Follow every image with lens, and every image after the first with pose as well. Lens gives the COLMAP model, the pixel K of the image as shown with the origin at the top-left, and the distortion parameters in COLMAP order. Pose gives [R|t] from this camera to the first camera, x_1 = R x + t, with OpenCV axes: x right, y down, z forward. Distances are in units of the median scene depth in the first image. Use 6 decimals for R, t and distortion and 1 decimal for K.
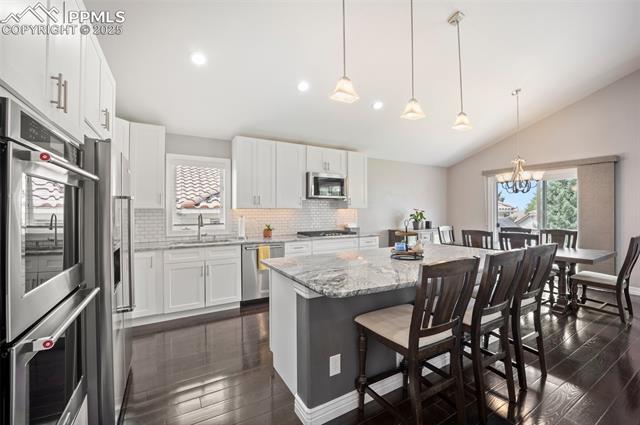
lens RADIAL K [[265.5, 0, 323.0], [0, 265.5, 210.6], [0, 0, 1]] dist [-0.017430, -0.000948]
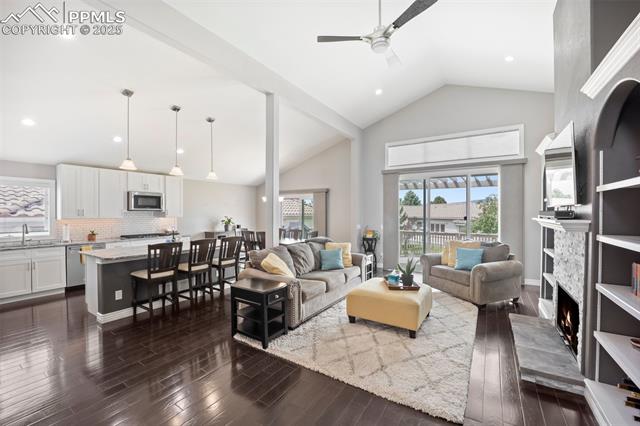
lens RADIAL K [[265.5, 0, 317.7], [0, 265.5, 213.9], [0, 0, 1]] dist [-0.017430, -0.000948]
pose [[0.897156, -0.000230, 0.441714, 0.231984], [-0.002795, 0.999977, 0.006199, -0.043286], [-0.441705, -0.006796, 0.897134, -0.688617]]
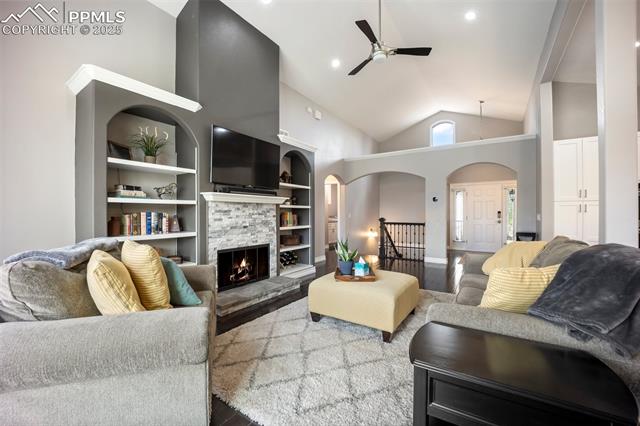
lens RADIAL K [[265.5, 0, 316.9], [0, 265.5, 212.0], [0, 0, 1]] dist [-0.017430, -0.000948]
pose [[-0.904678, -0.002531, -0.426089, 1.252990], [-0.002288, 0.999997, -0.001083, 0.028262], [0.426091, -0.000005, -0.904680, 0.567682]]
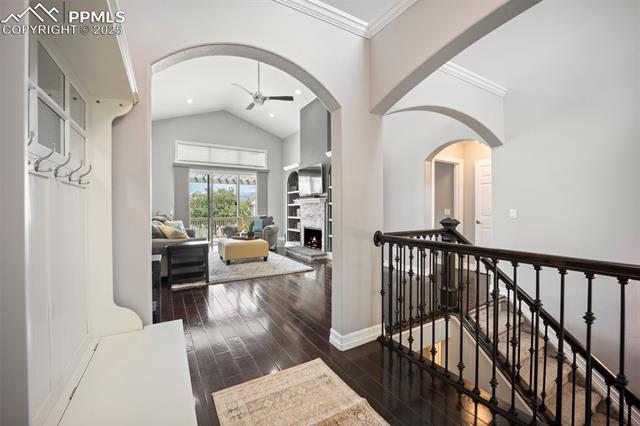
lens RADIAL K [[265.5, 0, 317.7], [0, 265.5, 208.7], [0, 0, 1]] dist [-0.017430, -0.000948]
pose [[0.007186, 0.005314, 0.999960, -0.591613], [0.001552, 0.999985, -0.005325, 0.039764], [-0.999973, 0.001590, 0.007178, -0.428161]]
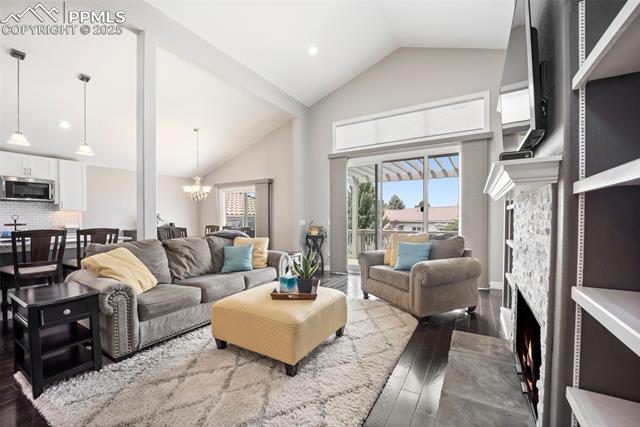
lens RADIAL K [[265.5, 0, 317.1], [0, 265.5, 223.1], [0, 0, 1]] dist [-0.017430, -0.000948]
pose [[0.880325, -0.008424, 0.474296, 0.620289], [0.000272, 0.999851, 0.017253, 0.030712], [-0.474370, -0.015059, 0.880197, -0.574923]]
